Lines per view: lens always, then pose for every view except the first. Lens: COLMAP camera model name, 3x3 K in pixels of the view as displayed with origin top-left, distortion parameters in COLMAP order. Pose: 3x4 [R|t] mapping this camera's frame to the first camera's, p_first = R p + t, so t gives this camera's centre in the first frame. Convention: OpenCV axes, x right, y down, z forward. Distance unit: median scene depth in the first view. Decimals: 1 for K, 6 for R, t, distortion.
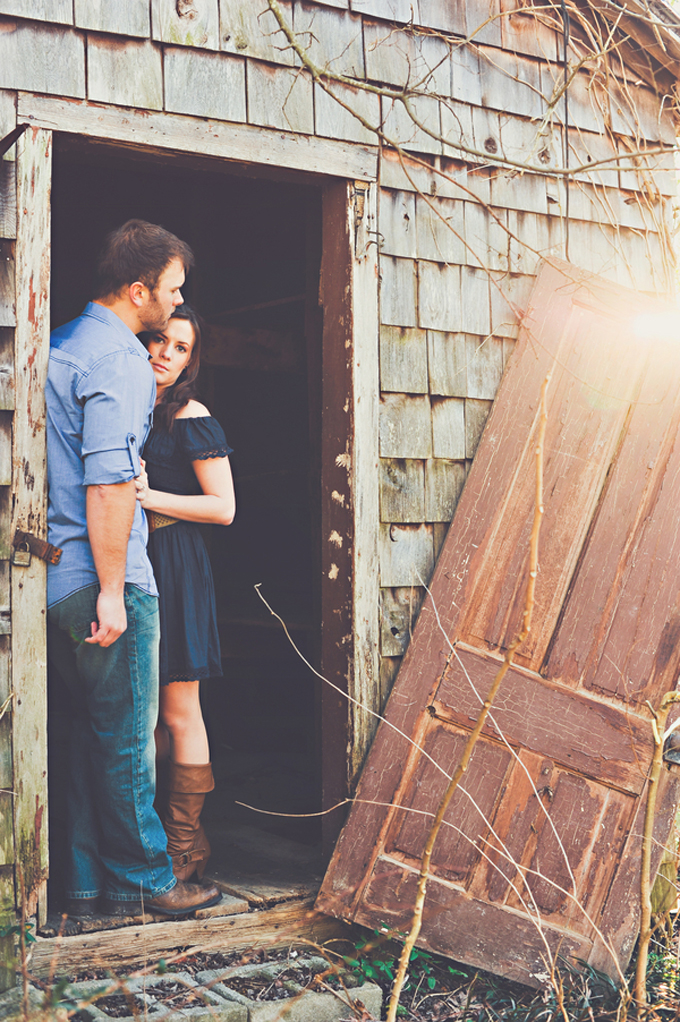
lens RADIAL K [[1487.6, 0, 339.5], [0, 1487.6, 482.7], [0, 0, 1]] dist [-0.133407, 0.000000]
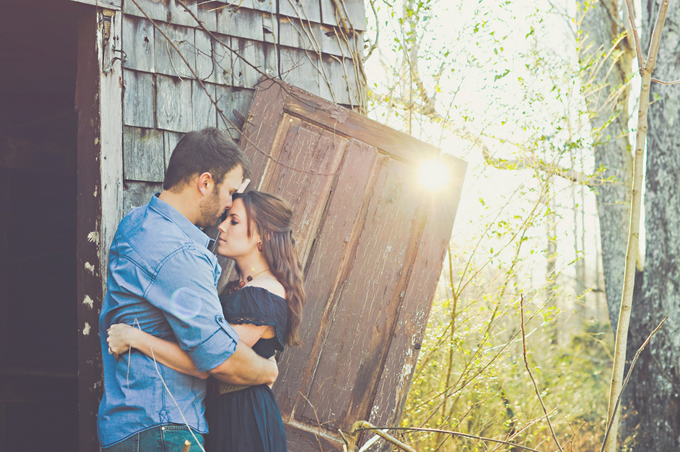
lens RADIAL K [[989.8, 0, 340.1], [0, 989.8, 226.8], [0, 0, 1]] dist [-0.133407, 0.000000]
pose [[0.987455, -0.007765, 0.157707, 0.073677], [0.016395, 0.998434, -0.053494, 0.022570], [-0.157044, 0.055409, 0.986036, 0.174516]]
